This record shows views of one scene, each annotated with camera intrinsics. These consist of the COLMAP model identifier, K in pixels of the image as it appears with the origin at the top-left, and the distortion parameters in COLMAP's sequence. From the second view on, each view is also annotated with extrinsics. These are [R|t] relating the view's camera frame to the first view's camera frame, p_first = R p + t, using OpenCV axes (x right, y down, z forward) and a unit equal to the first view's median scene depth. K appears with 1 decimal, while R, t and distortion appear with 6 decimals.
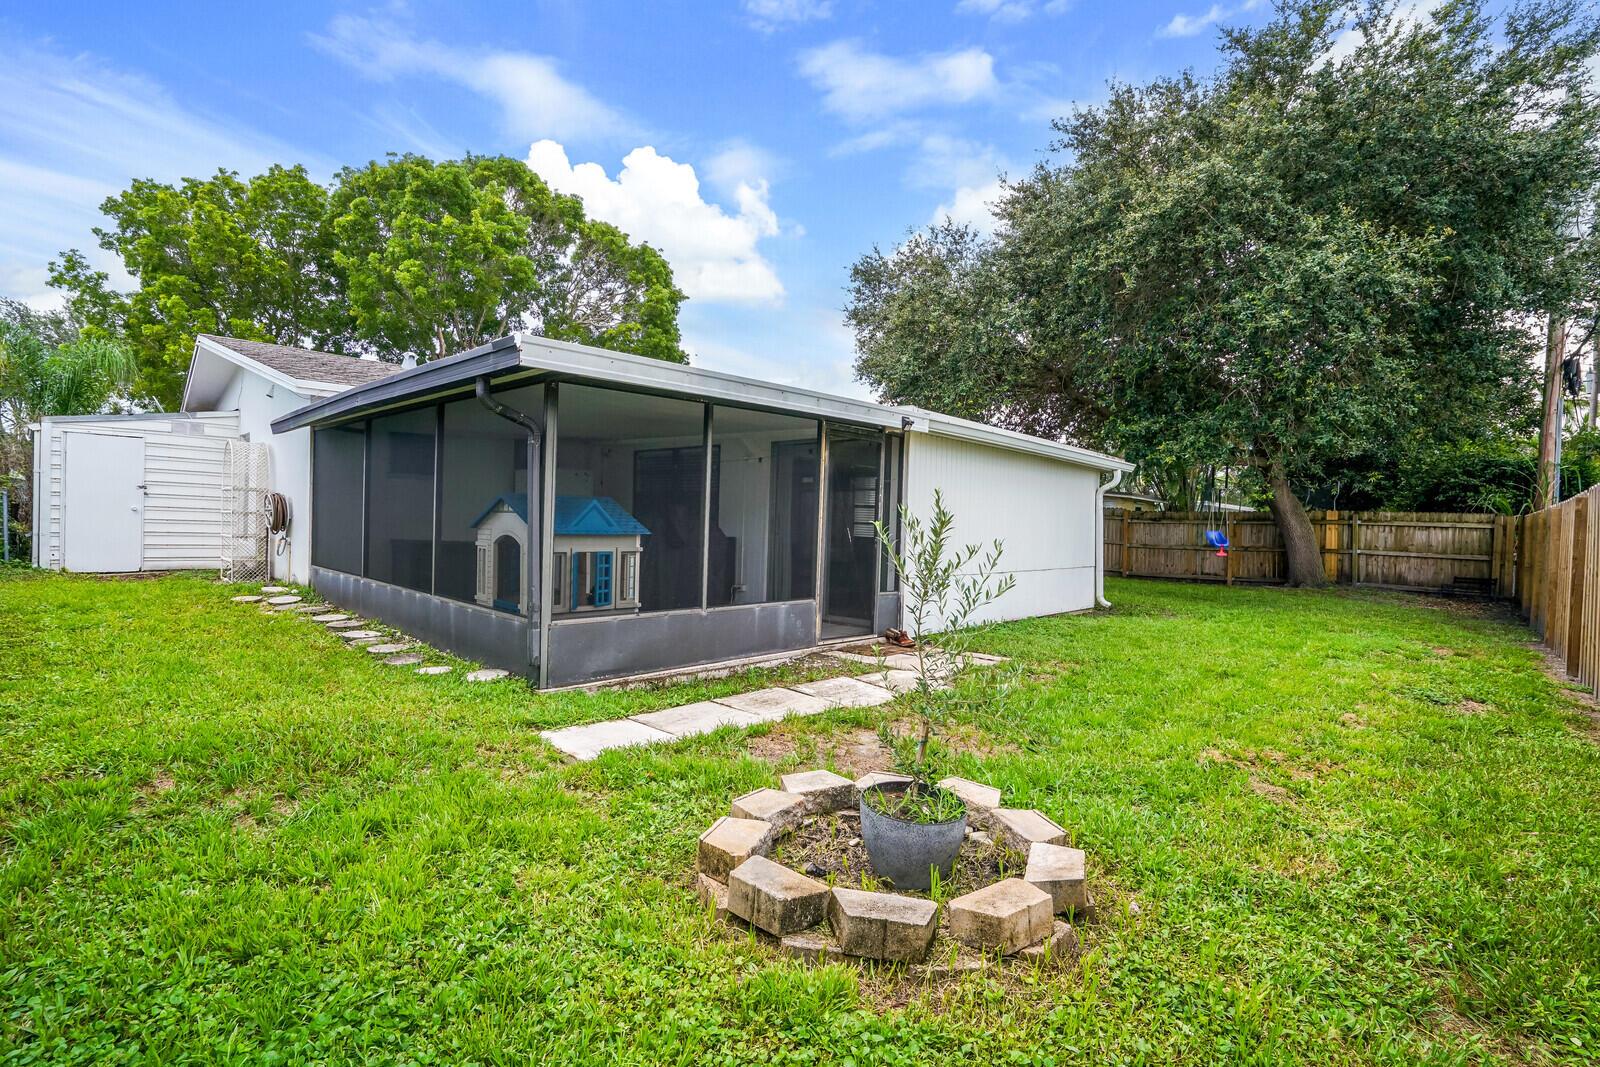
lens RADIAL K [[743.8, 0, 791.6], [0, 743.8, 535.9], [0, 0, 1]] dist [-0.030297, 0.013277]
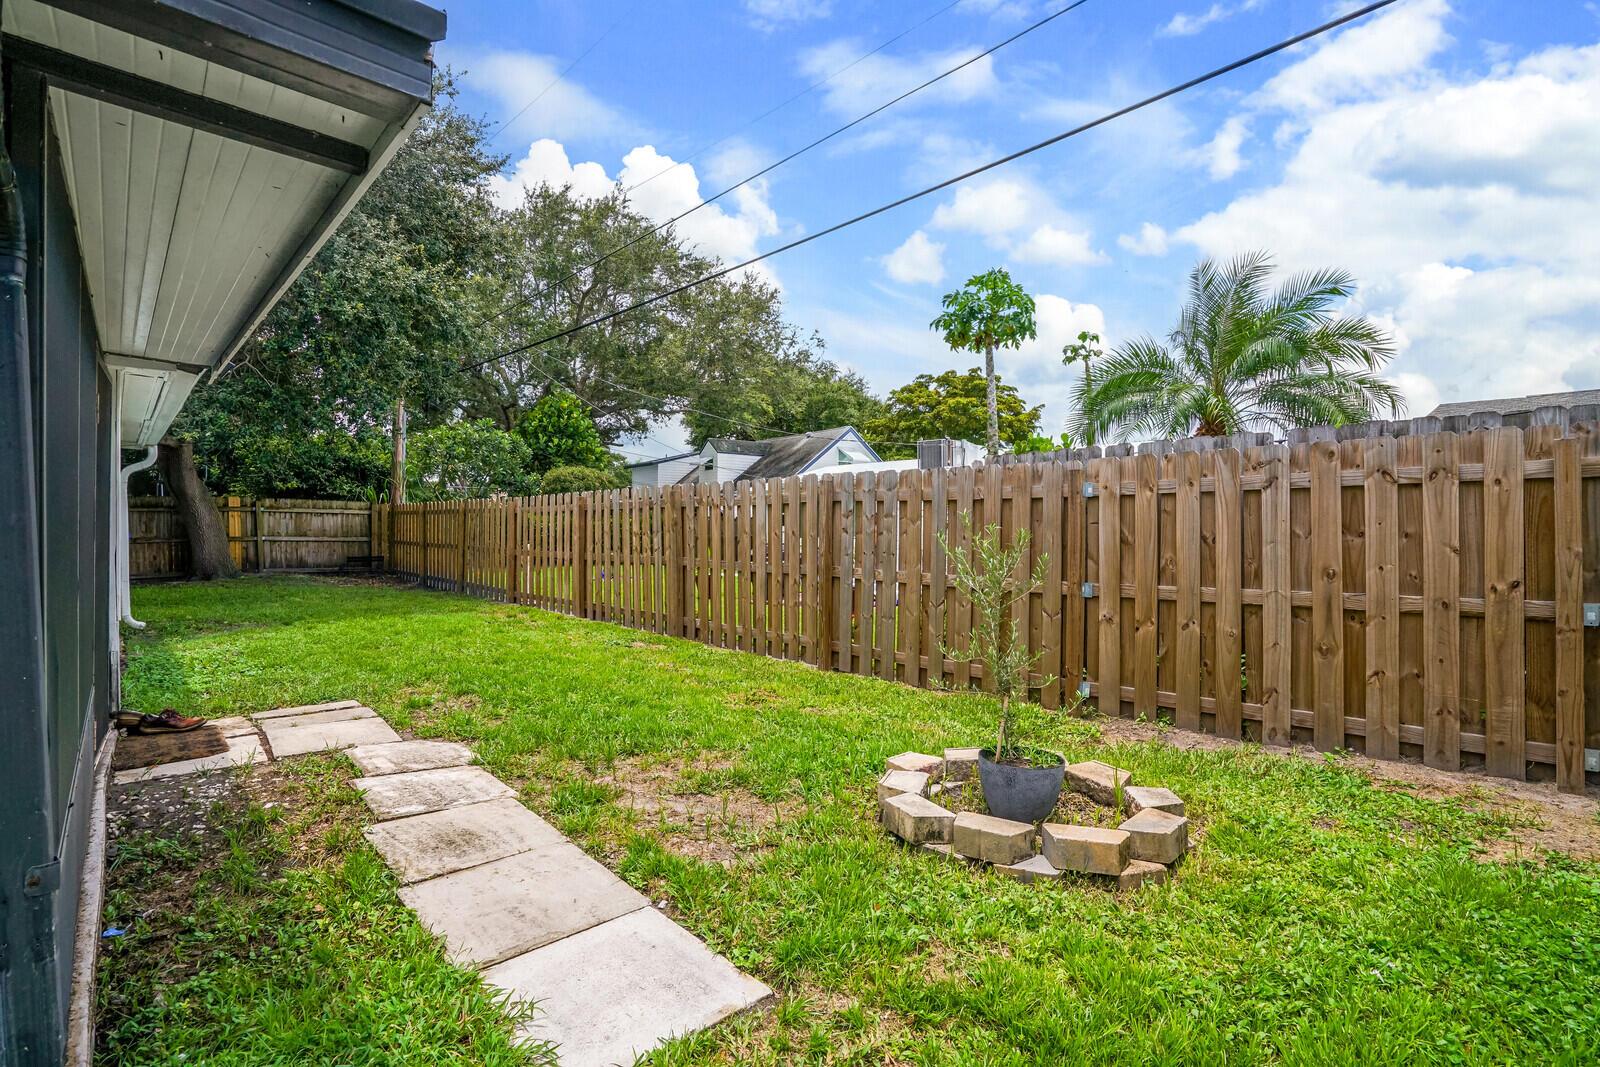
lens RADIAL K [[743.8, 0, 791.6], [0, 743.8, 535.9], [0, 0, 1]] dist [-0.030297, 0.013277]
pose [[0.047494, -0.039083, 0.998107, -0.200544], [0.013397, 0.999169, 0.038487, -0.011168], [-0.998782, 0.011544, 0.047978, 0.240004]]
